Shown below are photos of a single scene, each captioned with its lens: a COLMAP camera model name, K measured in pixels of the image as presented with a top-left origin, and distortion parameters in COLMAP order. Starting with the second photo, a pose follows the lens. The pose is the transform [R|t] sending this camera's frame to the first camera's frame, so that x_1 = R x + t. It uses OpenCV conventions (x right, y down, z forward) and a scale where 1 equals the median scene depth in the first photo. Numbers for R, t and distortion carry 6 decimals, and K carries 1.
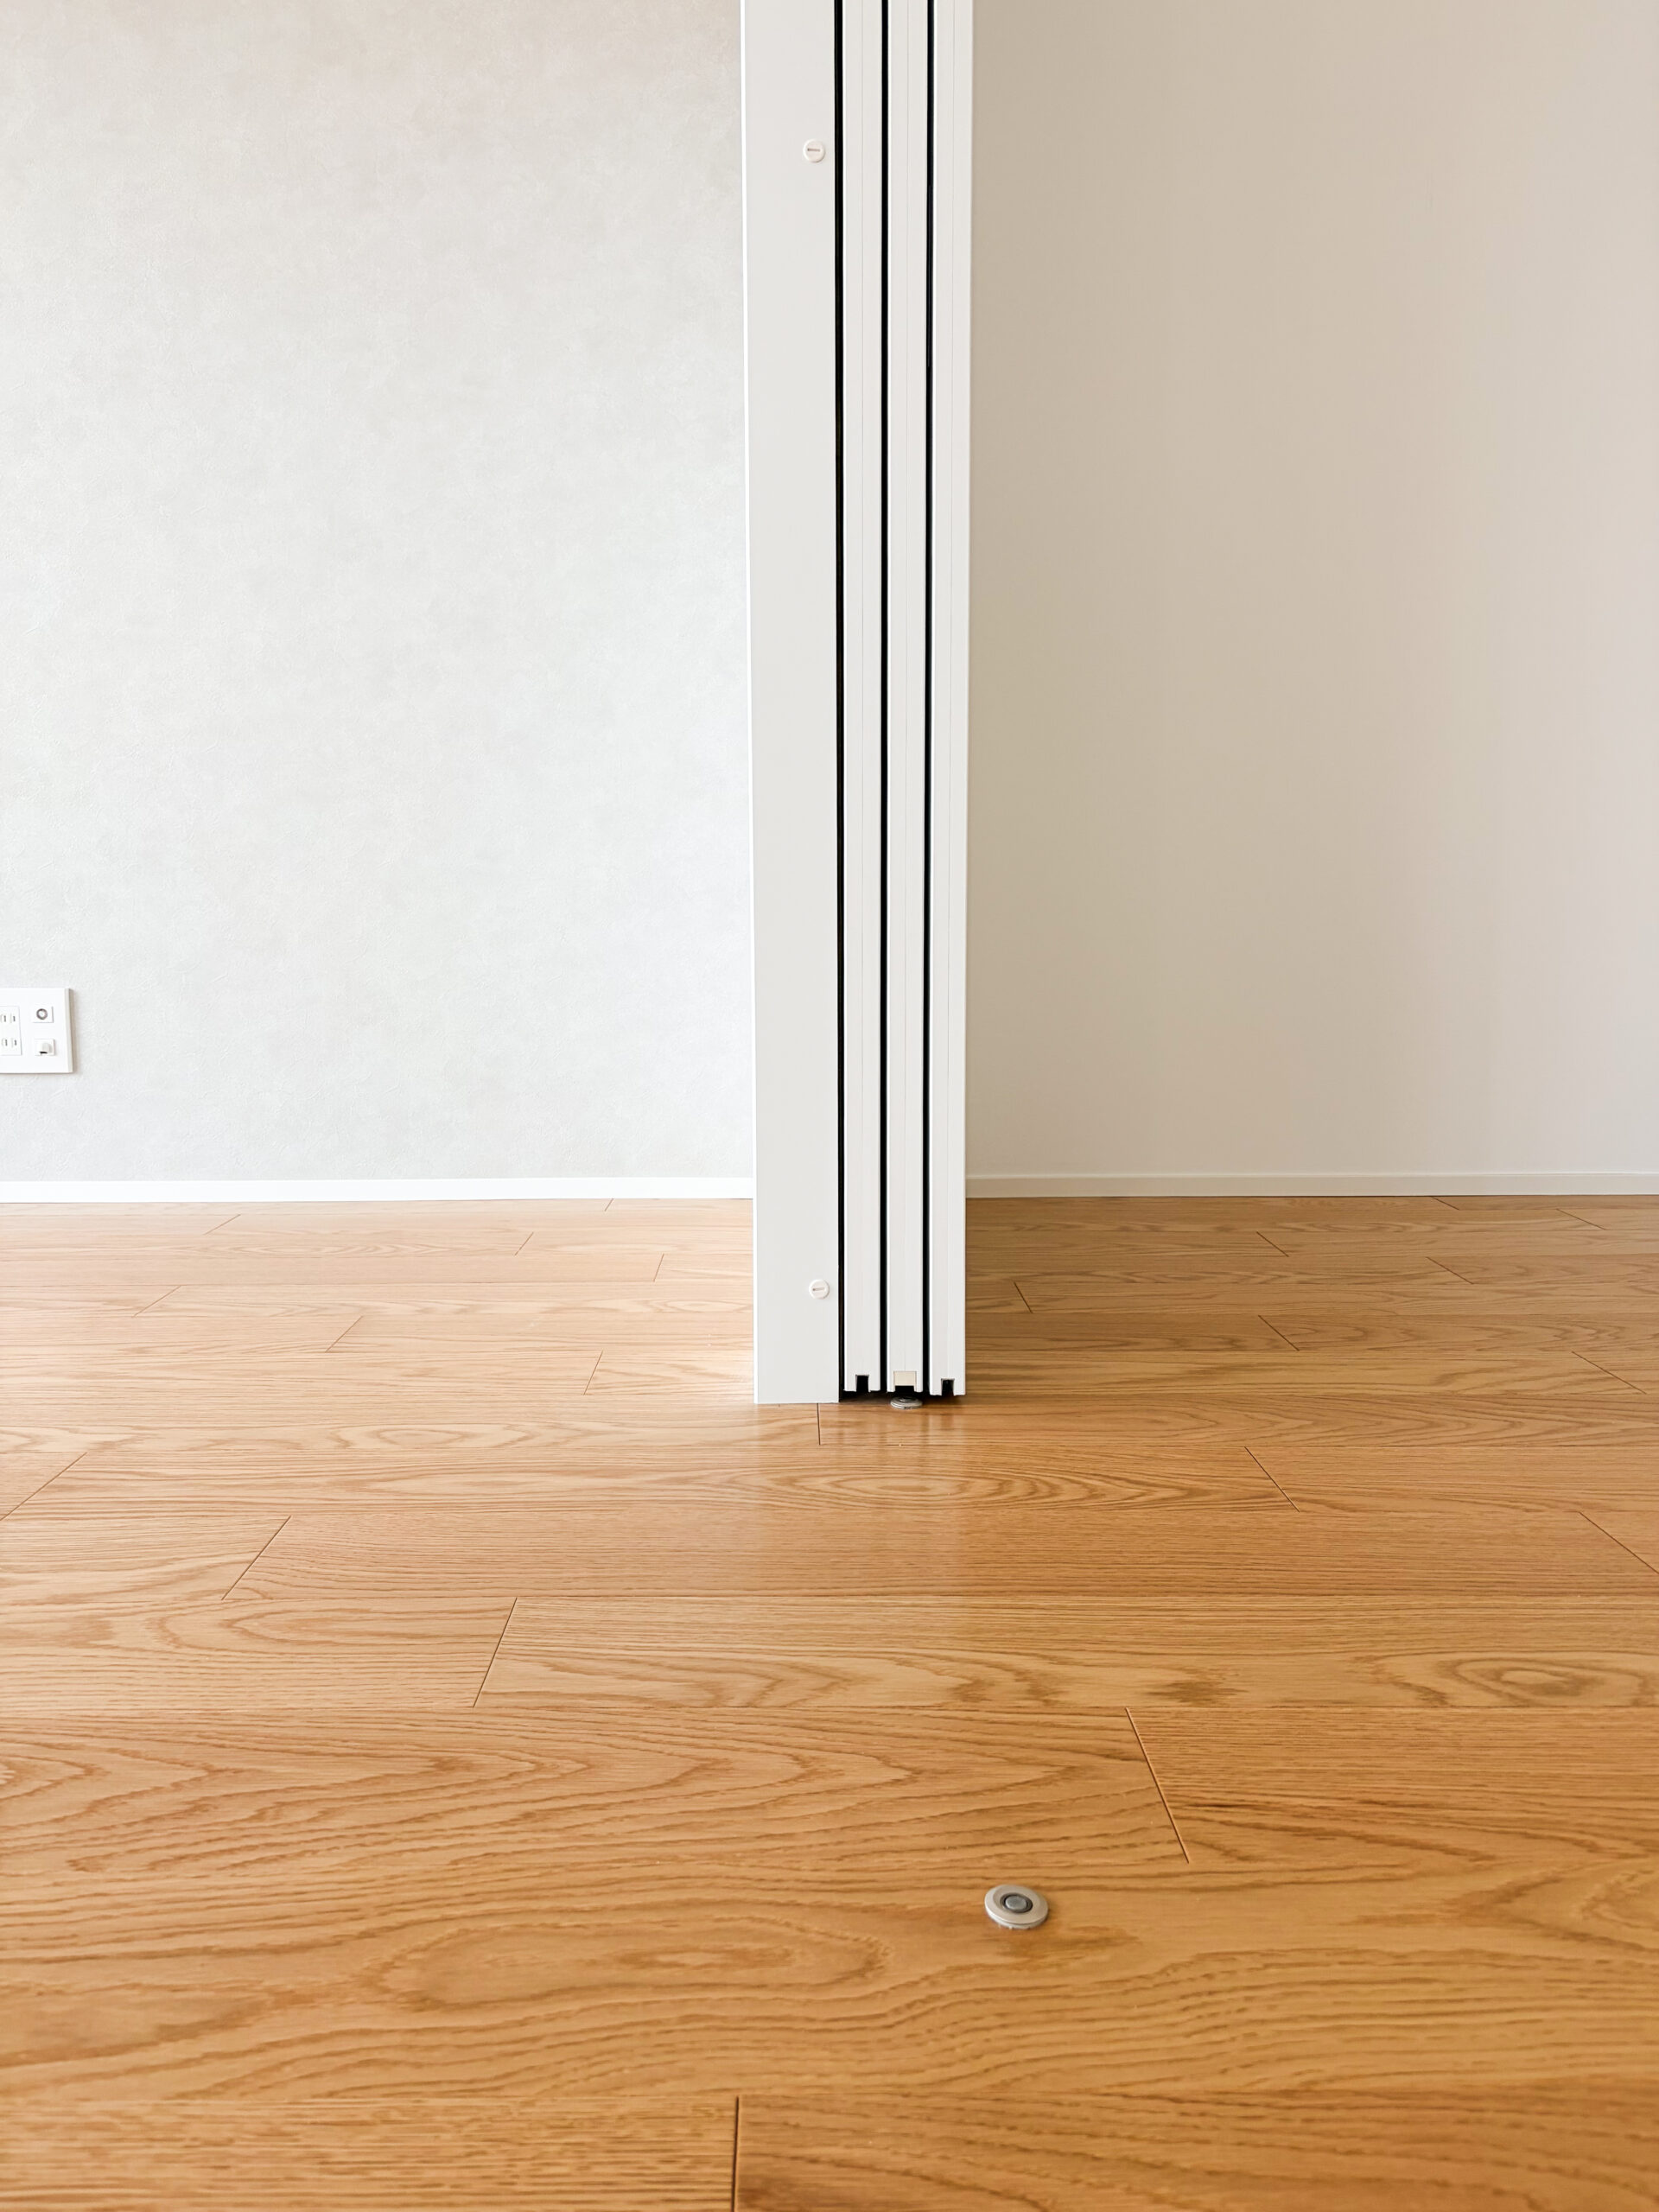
lens RADIAL K [[1680.0, 0, 829.5], [0, 1680.0, 1106.0], [0, 0, 1]] dist [0.000211, 0.000077]
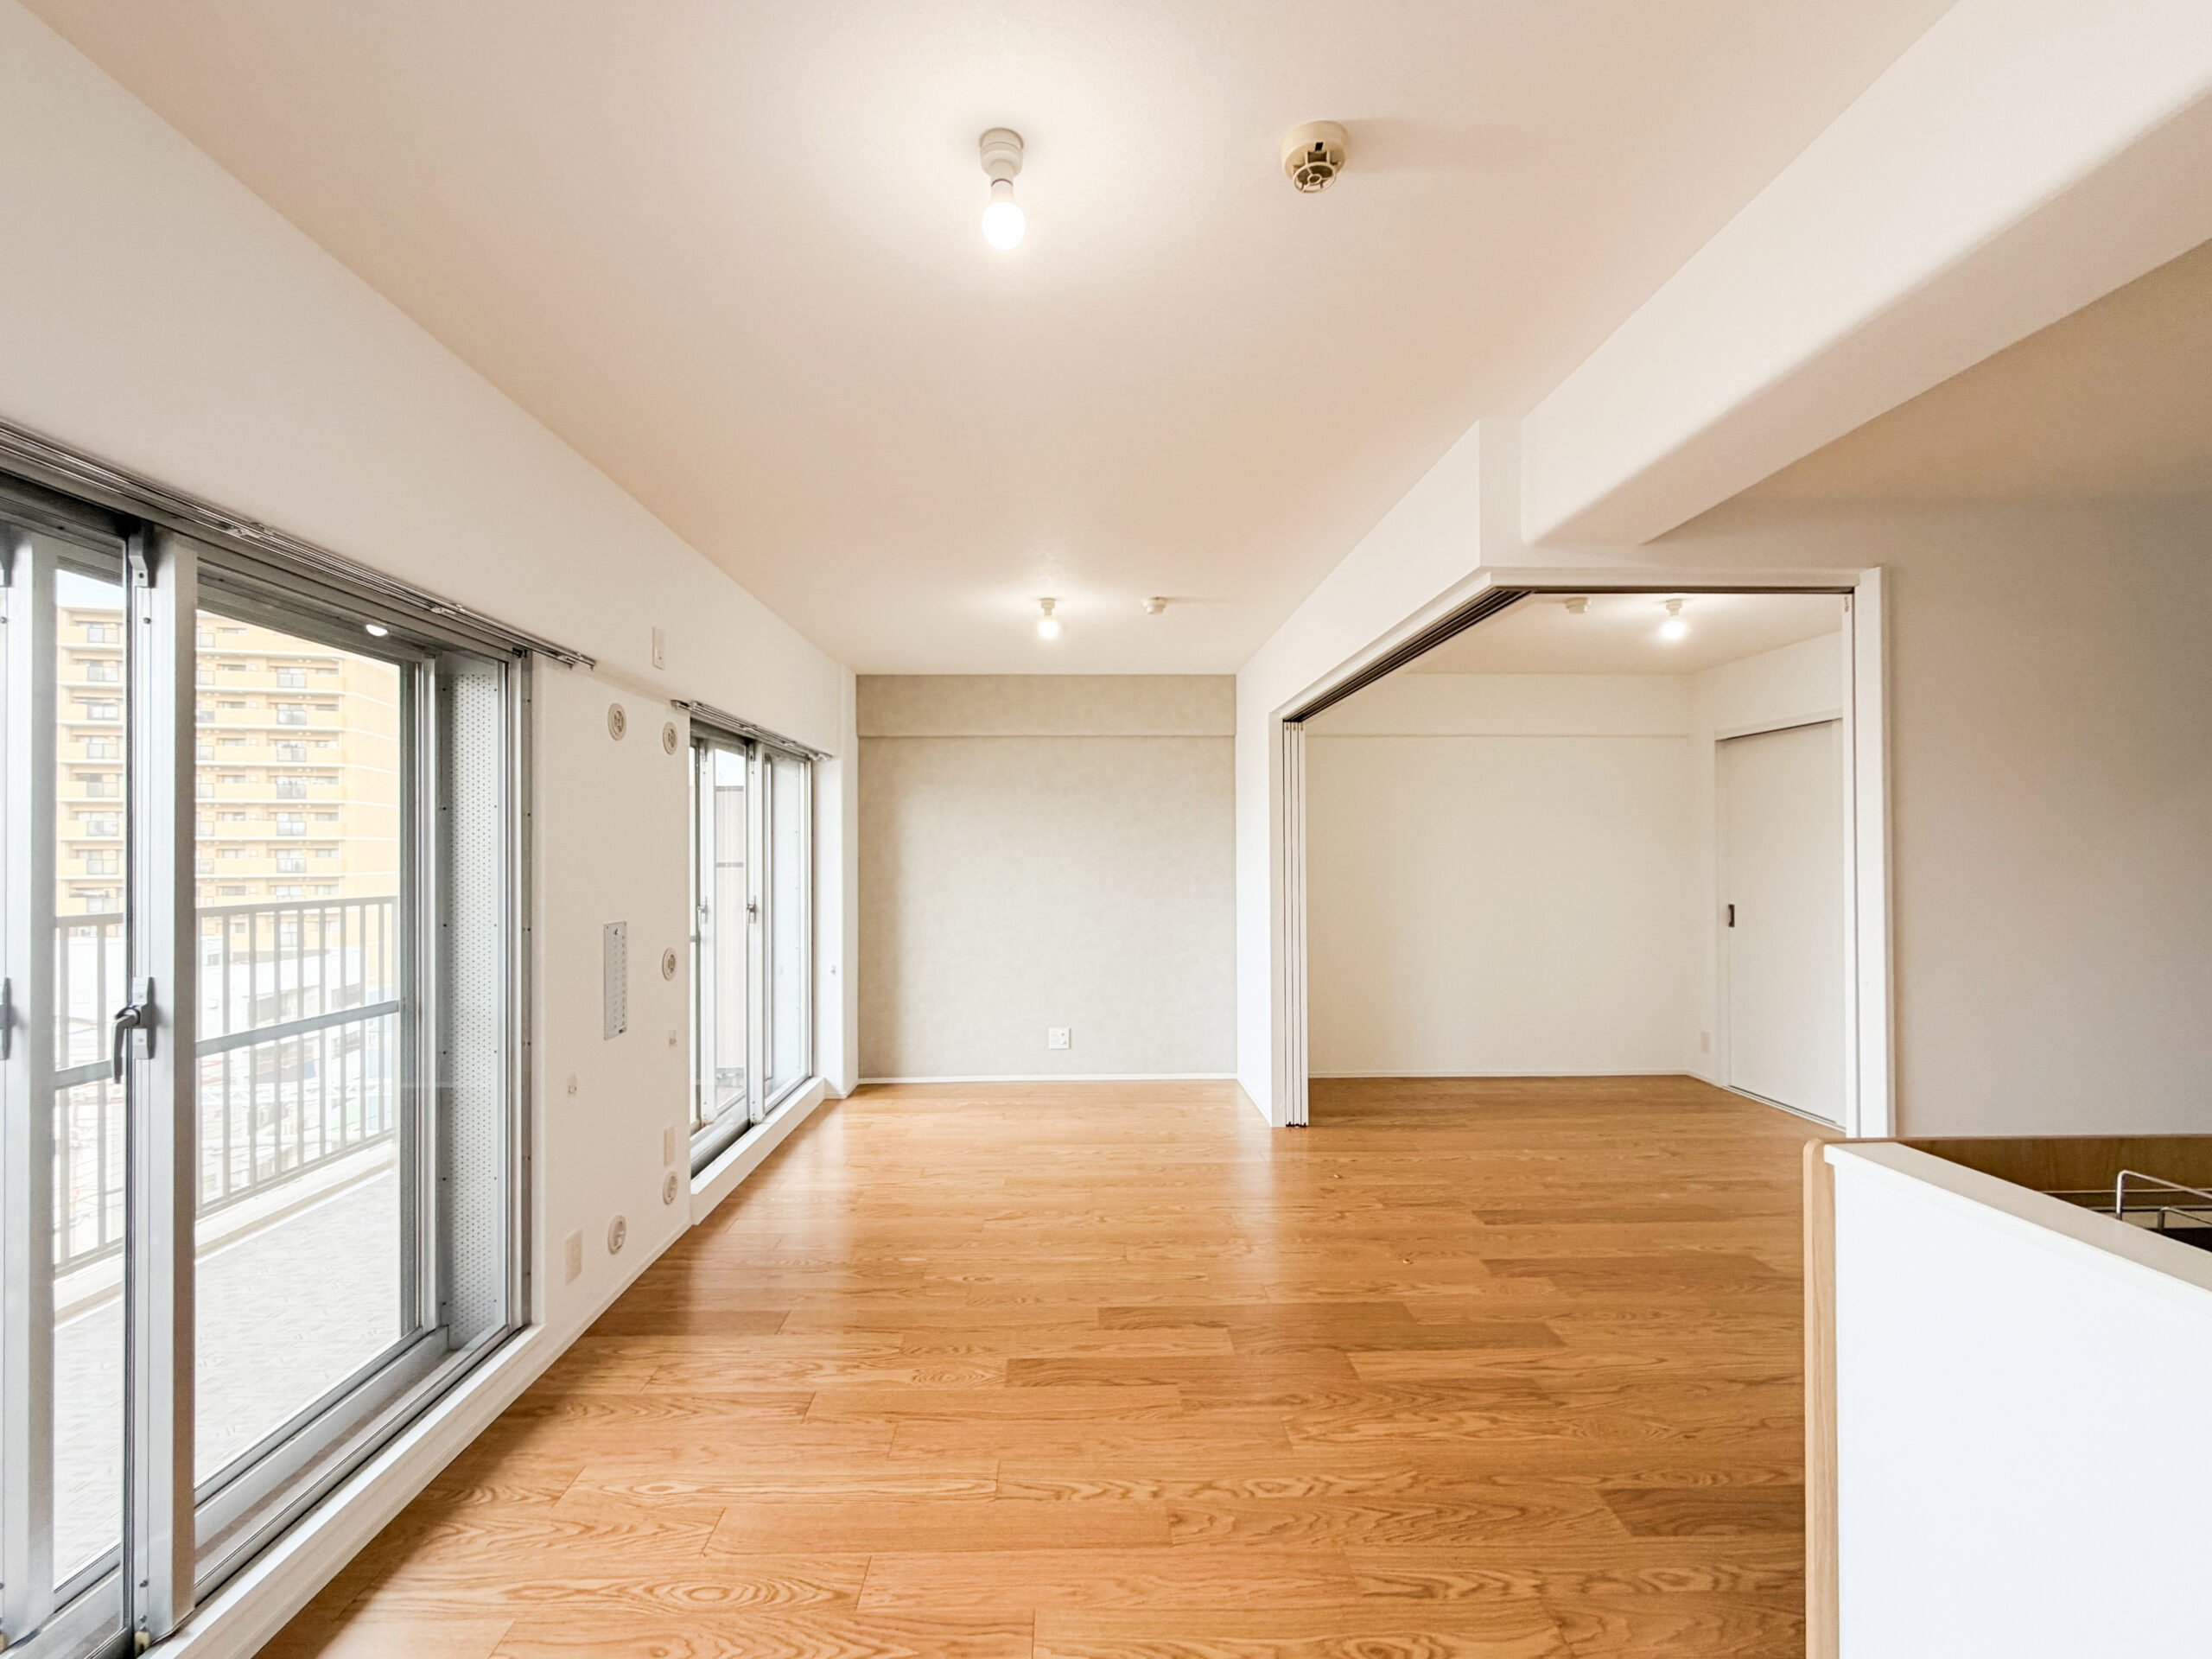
lens RADIAL K [[1101.2, 0, 1106.0], [0, 1101.2, 829.5], [0, 0, 1]] dist [-0.000663, 0.000100]
pose [[0.999270, 0.001853, 0.038161, -0.736150], [0.002244, 0.994253, -0.107034, -0.418067], [-0.038140, 0.107041, 0.993523, -2.735413]]
